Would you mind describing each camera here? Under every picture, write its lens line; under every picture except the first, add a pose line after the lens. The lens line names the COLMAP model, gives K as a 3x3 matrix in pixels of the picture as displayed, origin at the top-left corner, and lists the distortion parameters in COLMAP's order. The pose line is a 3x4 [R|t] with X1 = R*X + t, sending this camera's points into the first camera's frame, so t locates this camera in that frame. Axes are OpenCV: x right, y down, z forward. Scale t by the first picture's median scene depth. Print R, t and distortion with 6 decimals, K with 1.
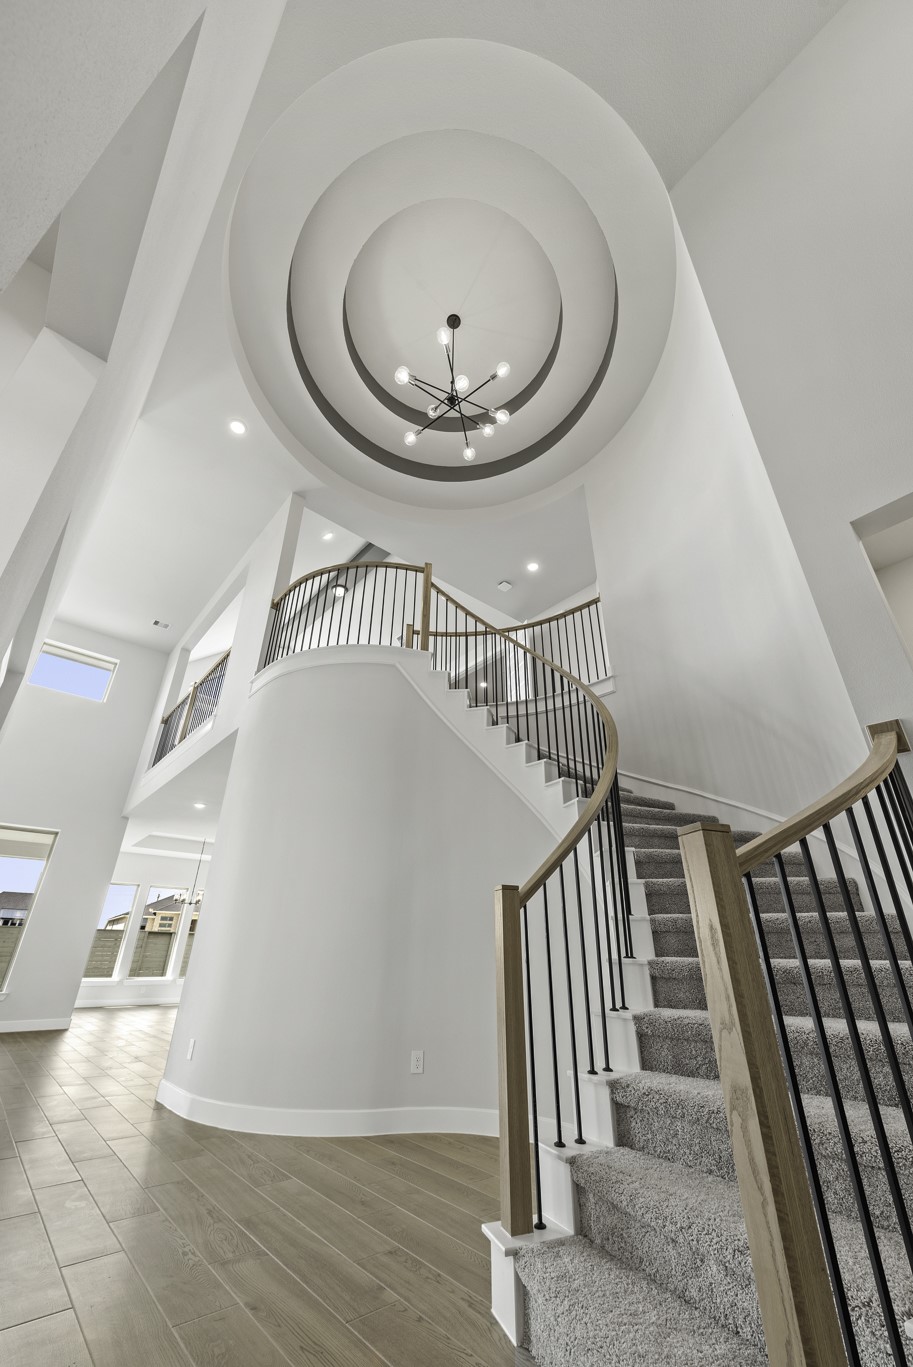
lens RADIAL K [[540.8, 0, 458.5], [0, 540.8, 683.6], [0, 0, 1]] dist [0.009644, -0.001536]
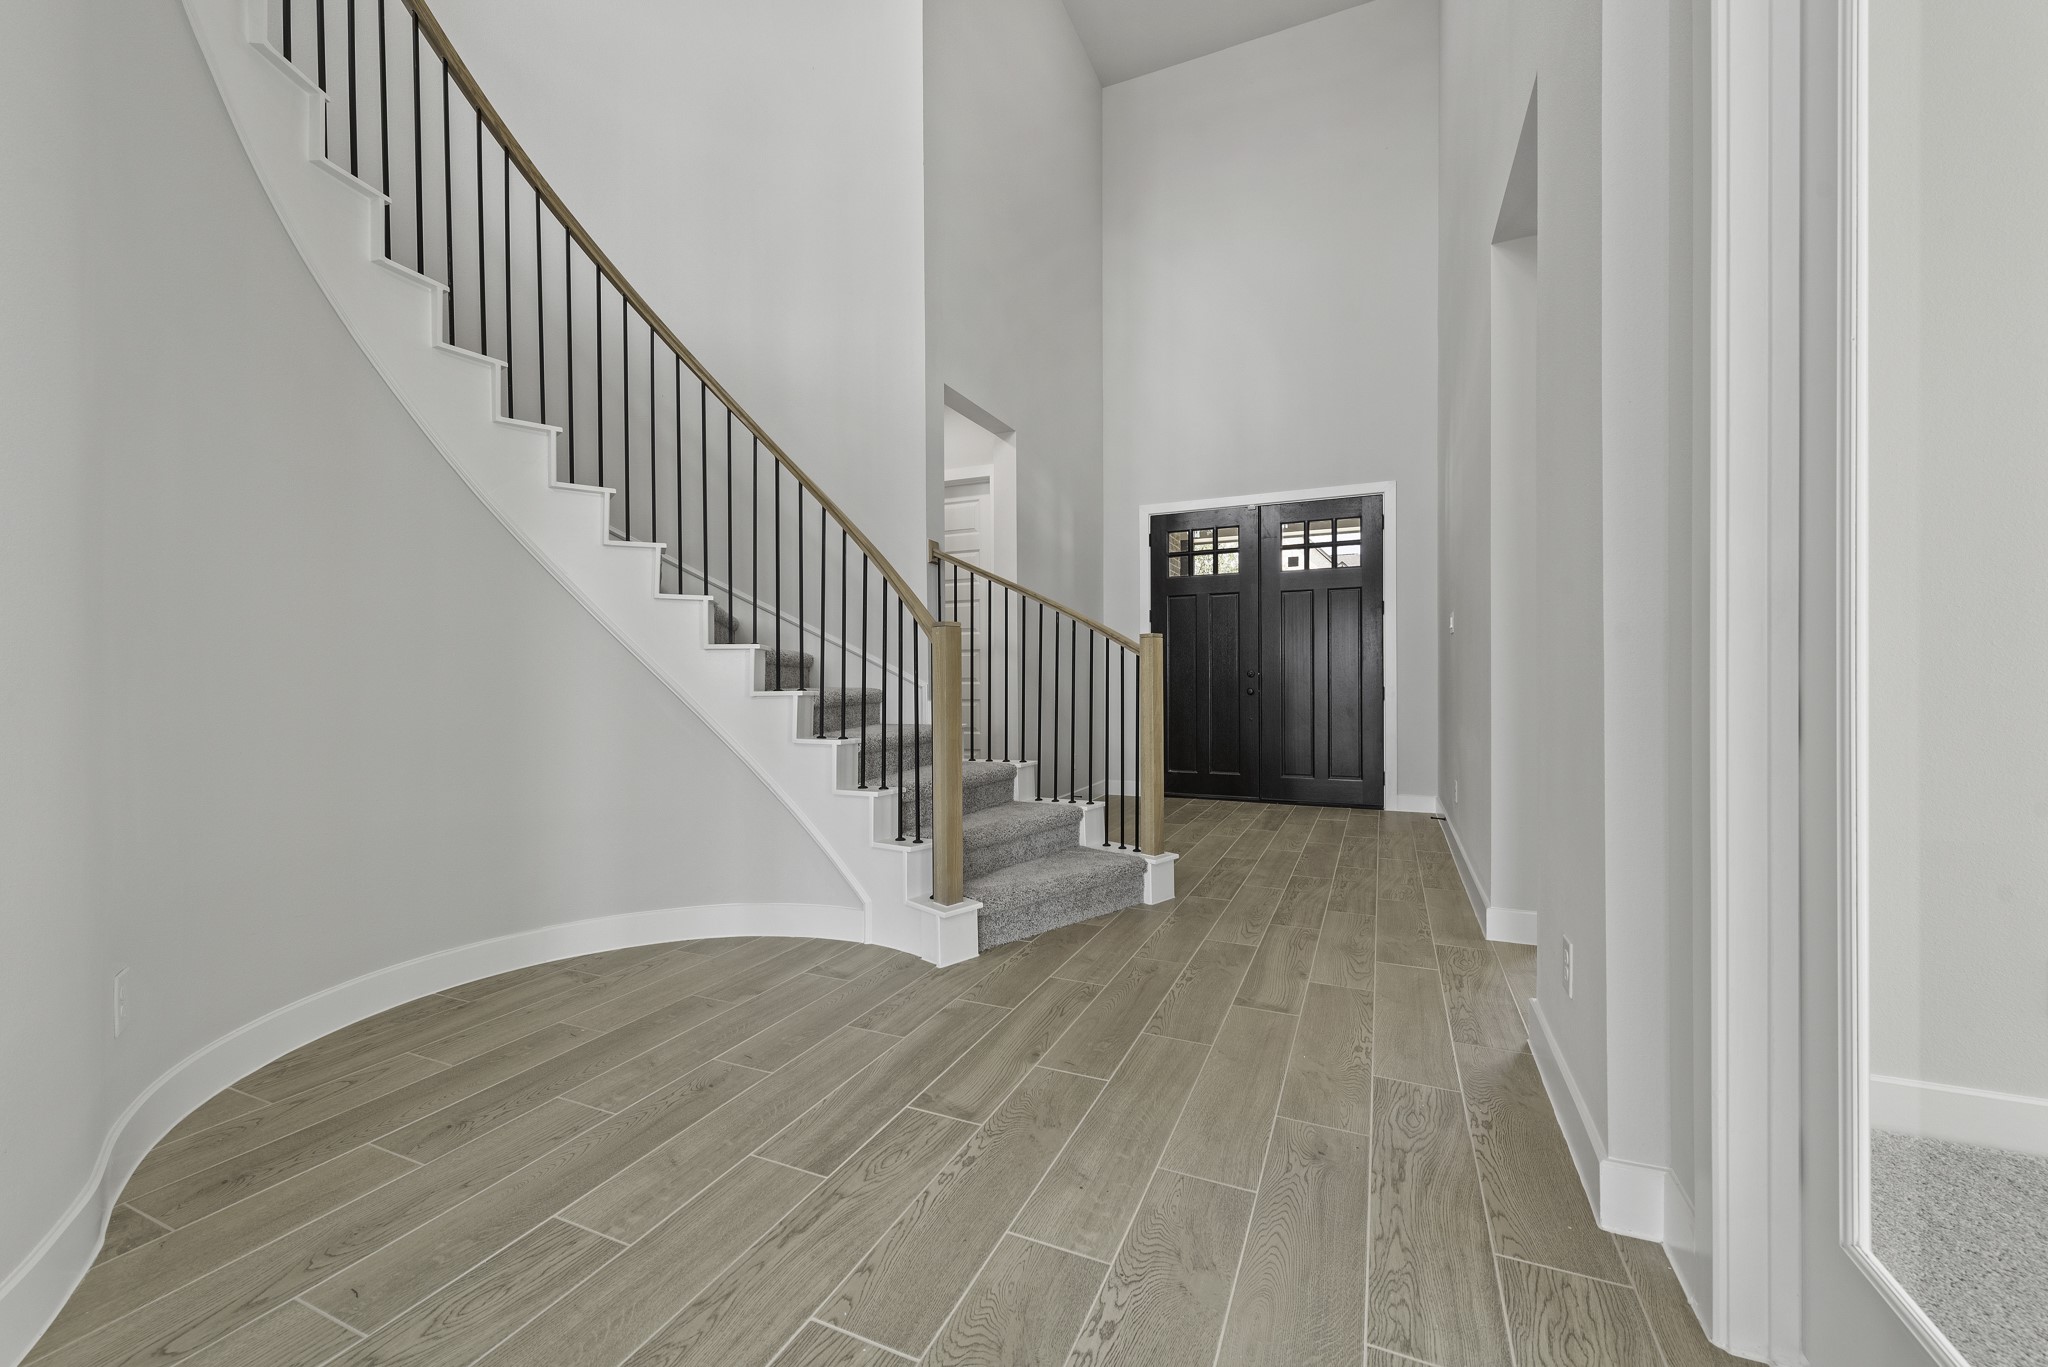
lens RADIAL K [[810.2, 0, 1009.1], [0, 810.2, 688.4], [0, 0, 1]] dist [0.009644, -0.001536]
pose [[-0.429359, -0.013525, 0.903032, -1.250266], [-0.409254, 0.894249, -0.181192, 0.715697], [-0.805085, -0.447366, -0.389489, 1.481241]]
